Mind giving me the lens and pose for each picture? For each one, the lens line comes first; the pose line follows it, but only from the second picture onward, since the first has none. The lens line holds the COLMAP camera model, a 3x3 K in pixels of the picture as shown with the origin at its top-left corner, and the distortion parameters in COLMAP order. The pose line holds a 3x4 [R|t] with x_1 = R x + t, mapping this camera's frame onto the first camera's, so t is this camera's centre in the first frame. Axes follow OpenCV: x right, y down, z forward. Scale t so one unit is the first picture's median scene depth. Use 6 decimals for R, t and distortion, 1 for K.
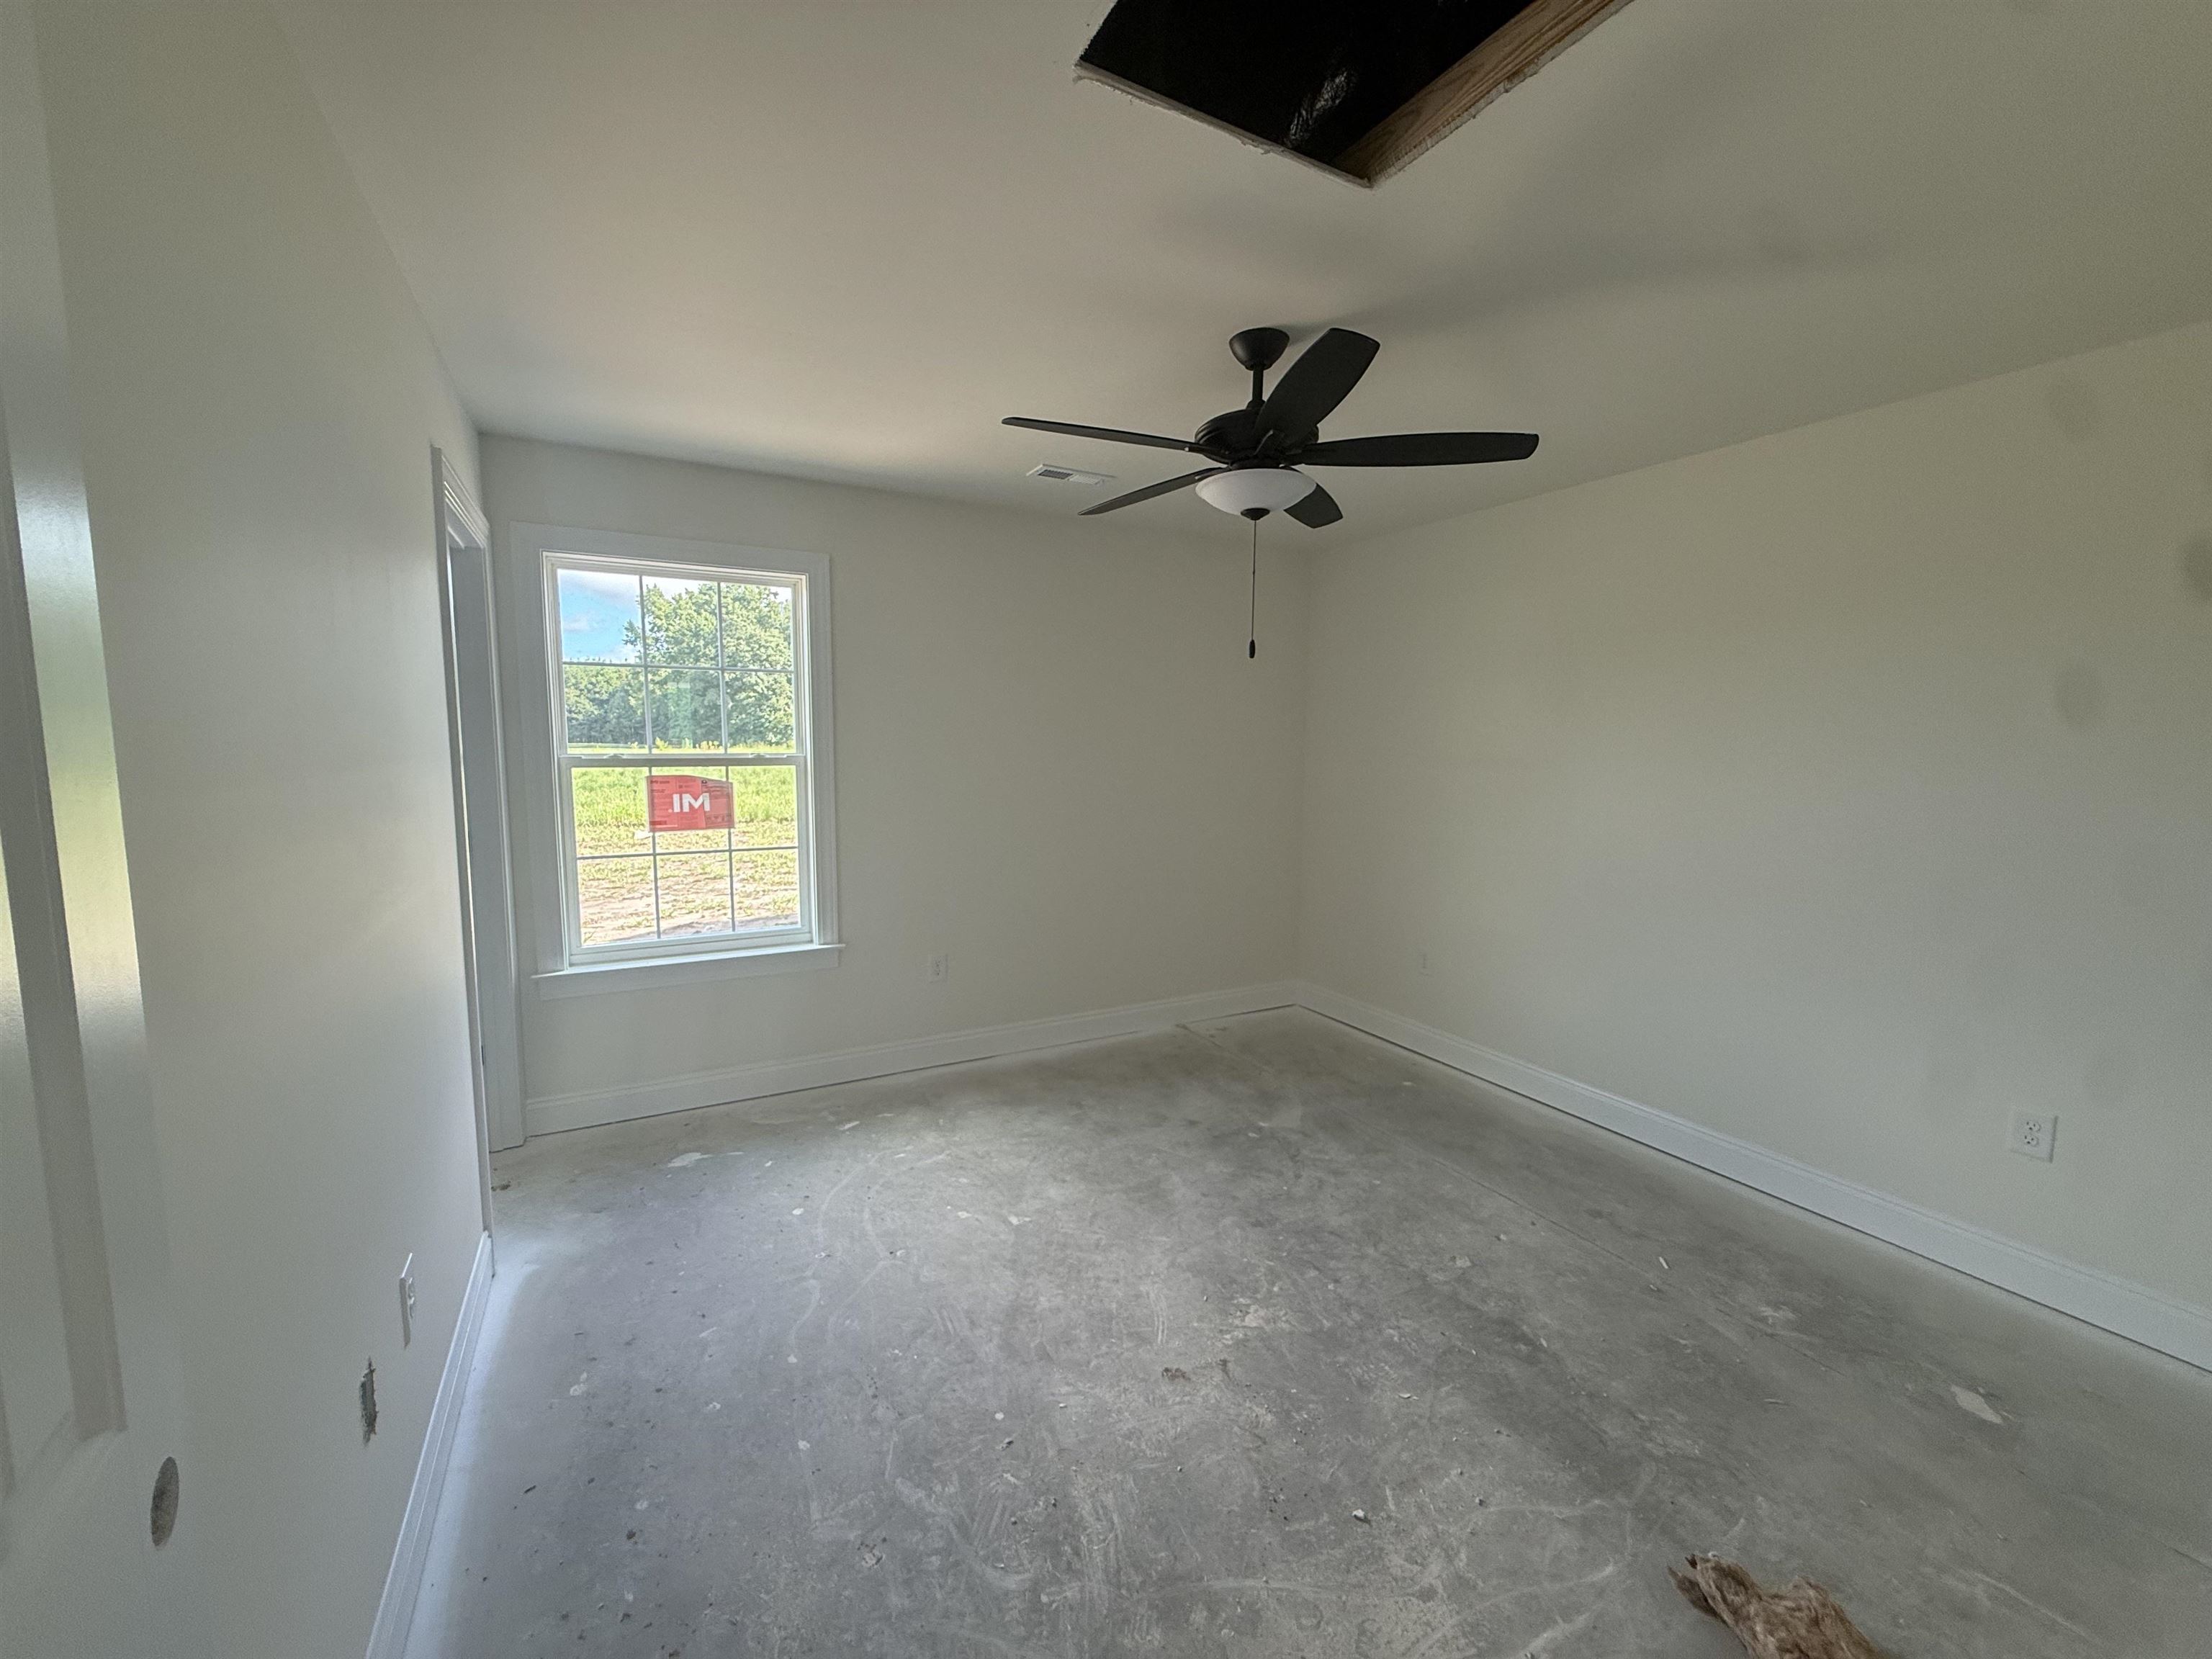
lens RADIAL K [[875.0, 0, 1106.6], [0, 875.0, 836.0], [0, 0, 1]] dist [0.001963, -0.000685]
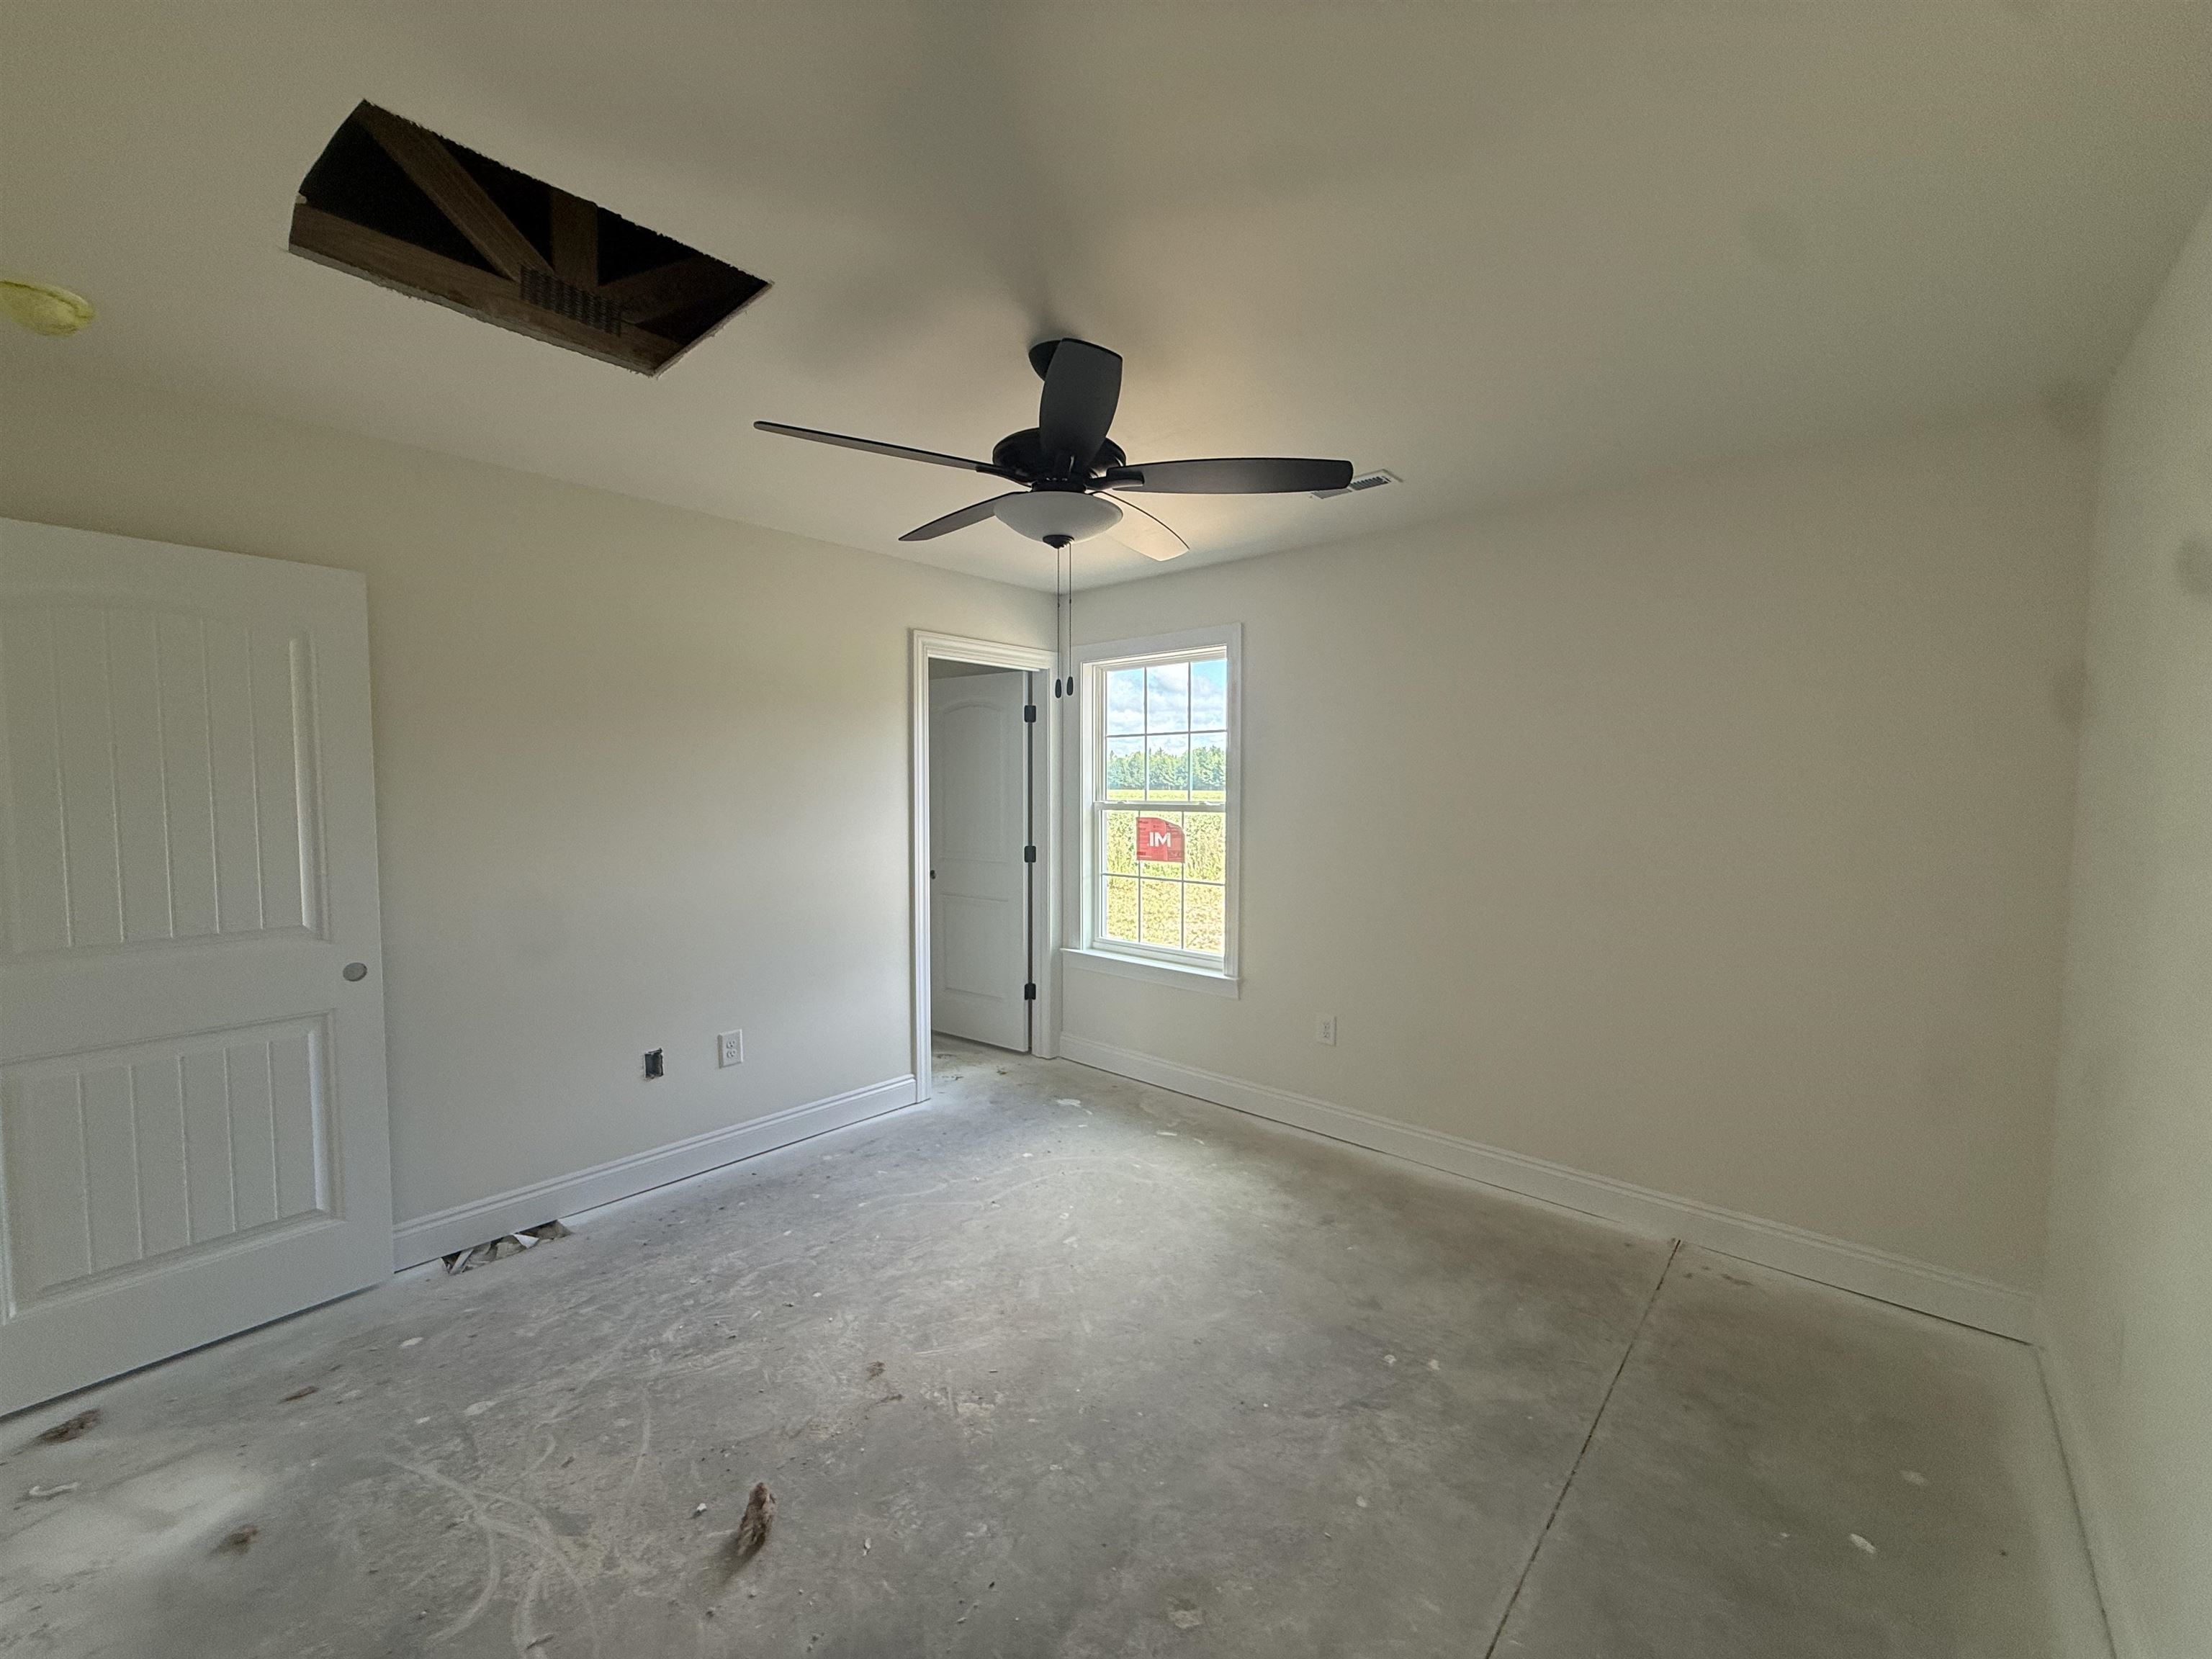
lens RADIAL K [[875.0, 0, 1105.7], [0, 875.0, 836.9], [0, 0, 1]] dist [0.001963, -0.000685]
pose [[0.336271, 0.046594, -0.940612, 0.708668], [-0.103770, 0.994527, 0.012167, -0.050631], [0.936031, 0.093516, 0.339266, 0.510820]]
